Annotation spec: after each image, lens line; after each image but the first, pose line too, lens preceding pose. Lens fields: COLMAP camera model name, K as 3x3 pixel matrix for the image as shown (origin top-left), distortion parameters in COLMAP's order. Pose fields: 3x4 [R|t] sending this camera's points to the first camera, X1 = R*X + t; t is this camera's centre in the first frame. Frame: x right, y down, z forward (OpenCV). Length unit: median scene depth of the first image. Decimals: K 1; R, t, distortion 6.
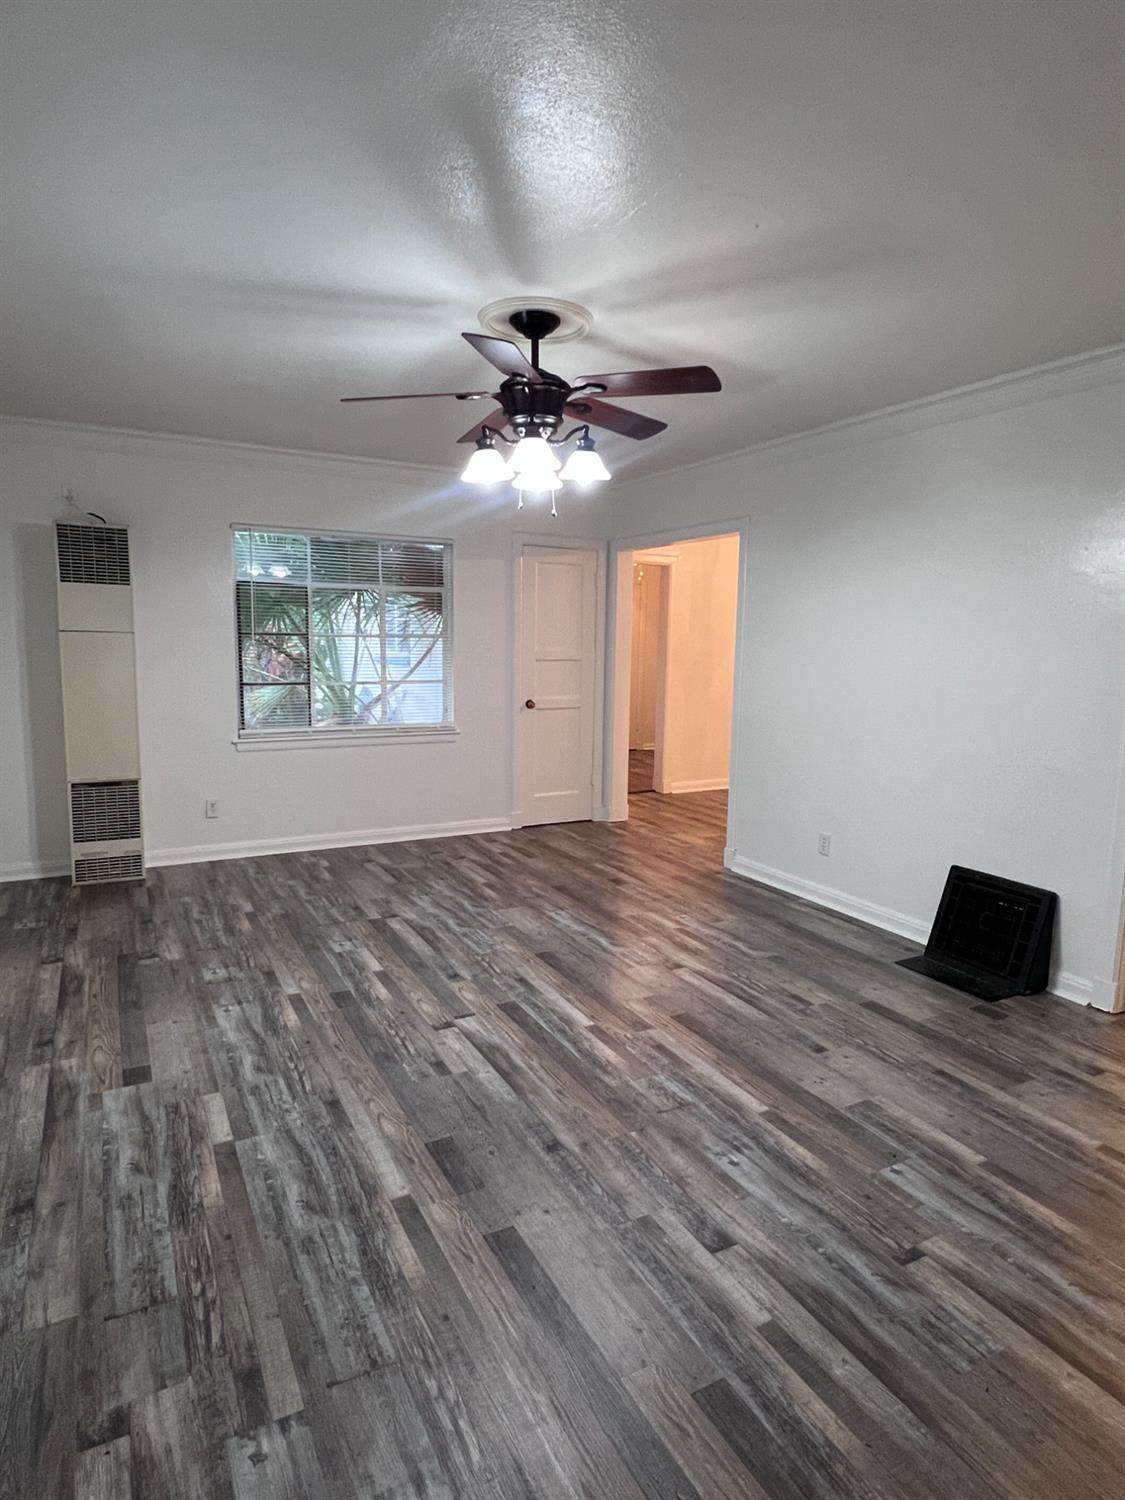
lens RADIAL K [[852.1, 0, 565.1], [0, 852.1, 749.2], [0, 0, 1]] dist [-0.007401, 0.003109]
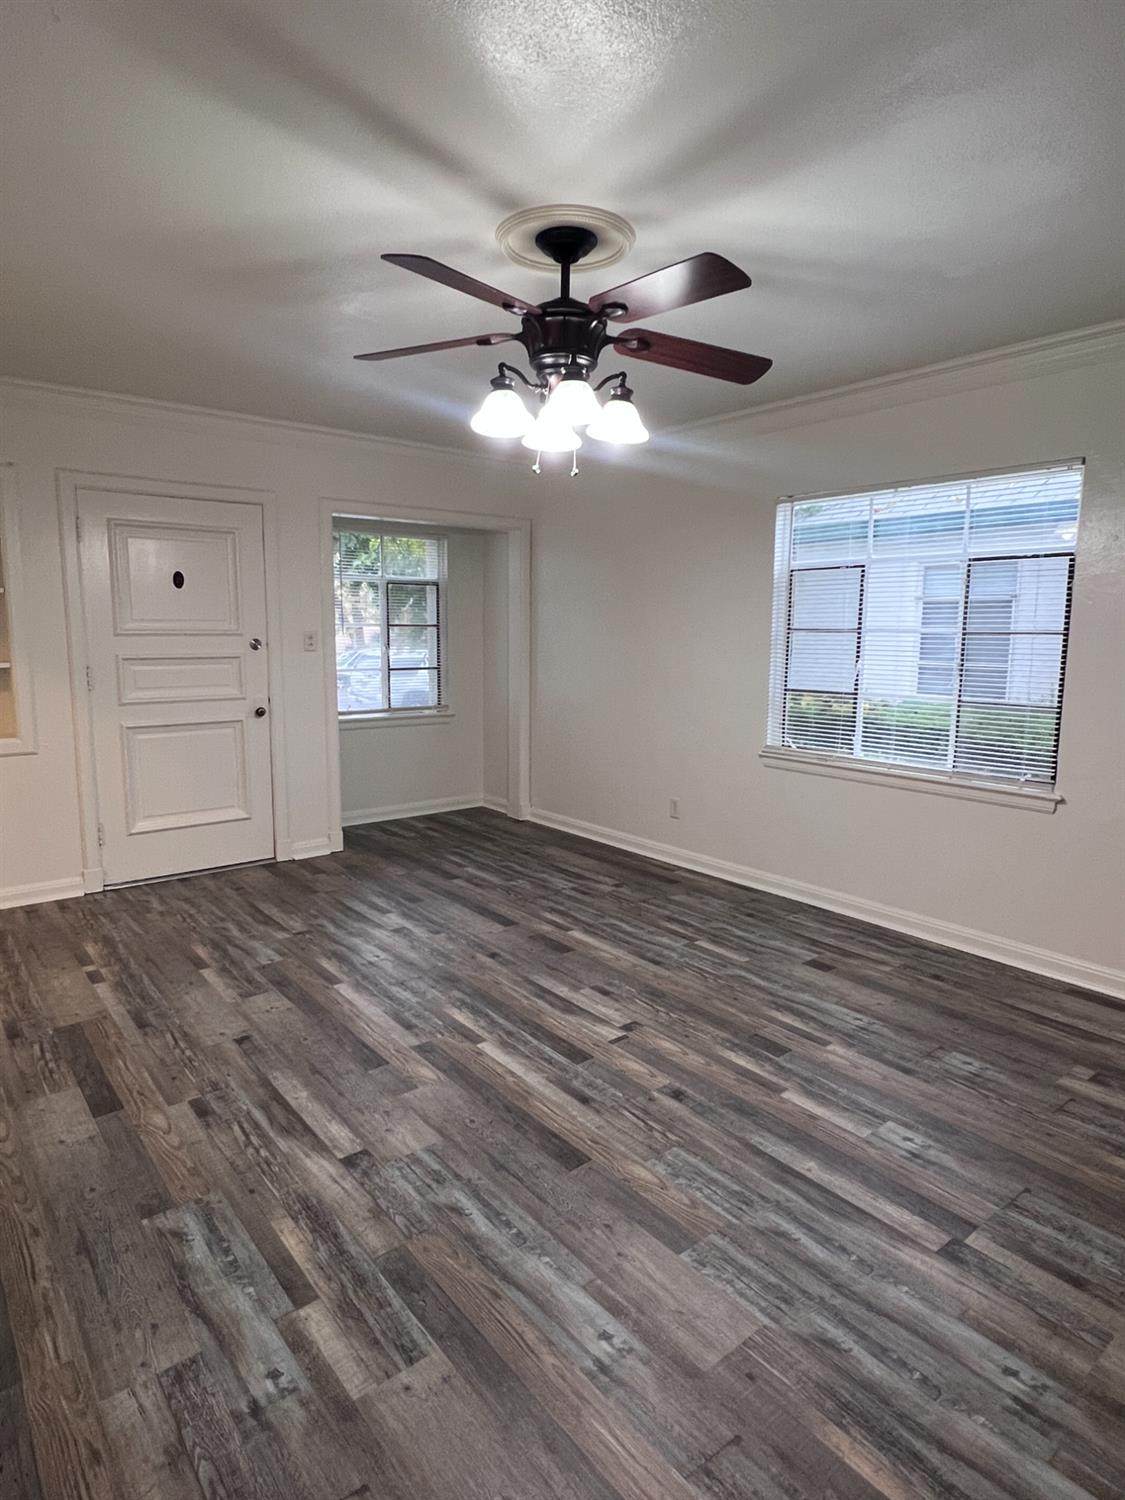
lens RADIAL K [[852.1, 0, 554.9], [0, 852.1, 755.2], [0, 0, 1]] dist [-0.007401, 0.003109]
pose [[-0.983812, 0.001038, -0.179199, 0.116651], [-0.049002, 0.960313, 0.274587, -0.234984], [0.172372, 0.278923, -0.944717, 1.815794]]
